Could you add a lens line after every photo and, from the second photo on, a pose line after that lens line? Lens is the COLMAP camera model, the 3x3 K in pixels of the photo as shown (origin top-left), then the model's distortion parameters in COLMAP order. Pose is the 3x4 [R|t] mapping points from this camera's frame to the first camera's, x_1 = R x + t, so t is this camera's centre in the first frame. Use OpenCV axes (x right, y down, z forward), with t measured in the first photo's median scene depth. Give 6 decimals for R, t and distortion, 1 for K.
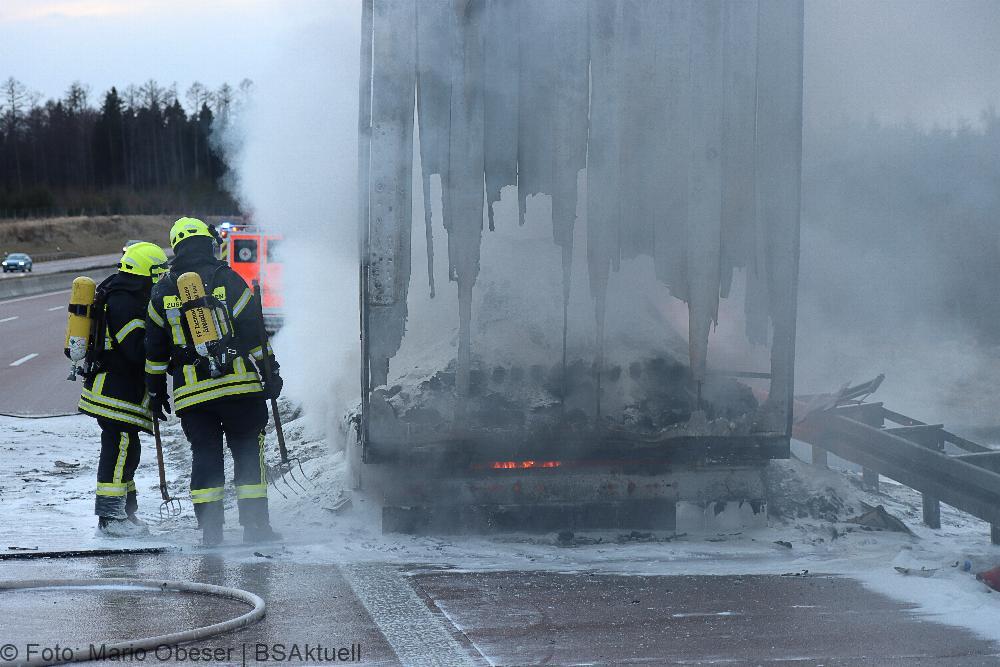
lens RADIAL K [[2380.7, 0, 500.0], [0, 2380.7, 333.5], [0, 0, 1]] dist [0.125622, 0.314100]
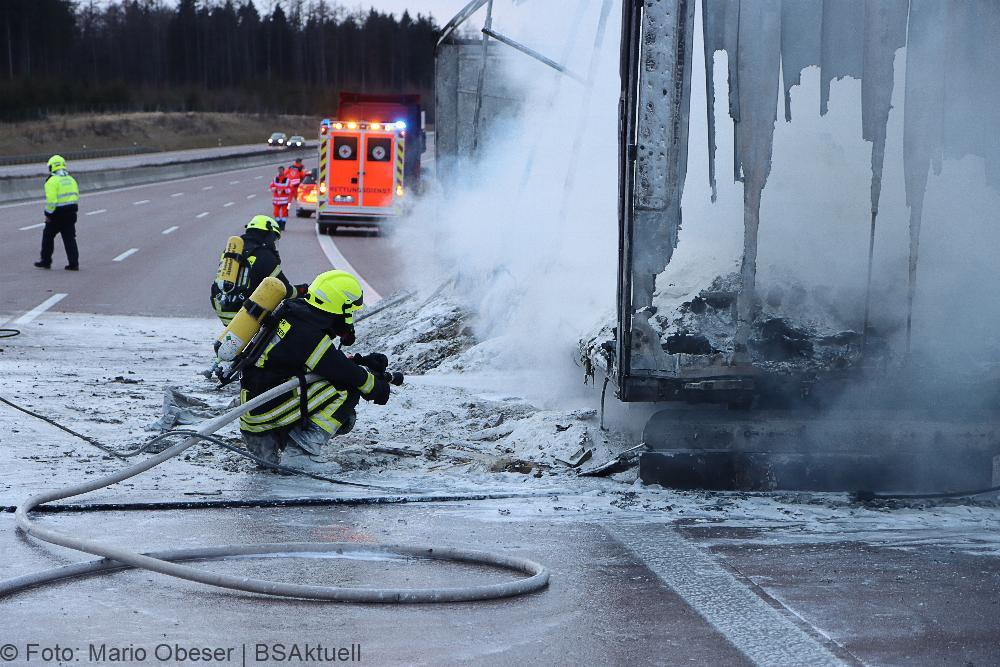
lens RADIAL K [[2088.7, 0, 500.0], [0, 2088.7, 333.5], [0, 0, 1]] dist [0.006999, 0.015031]
pose [[0.999558, 0.023772, 0.017852, -0.046746], [-0.024596, 0.998570, 0.047456, -0.000860], [-0.016698, -0.047874, 0.998714, 0.115581]]
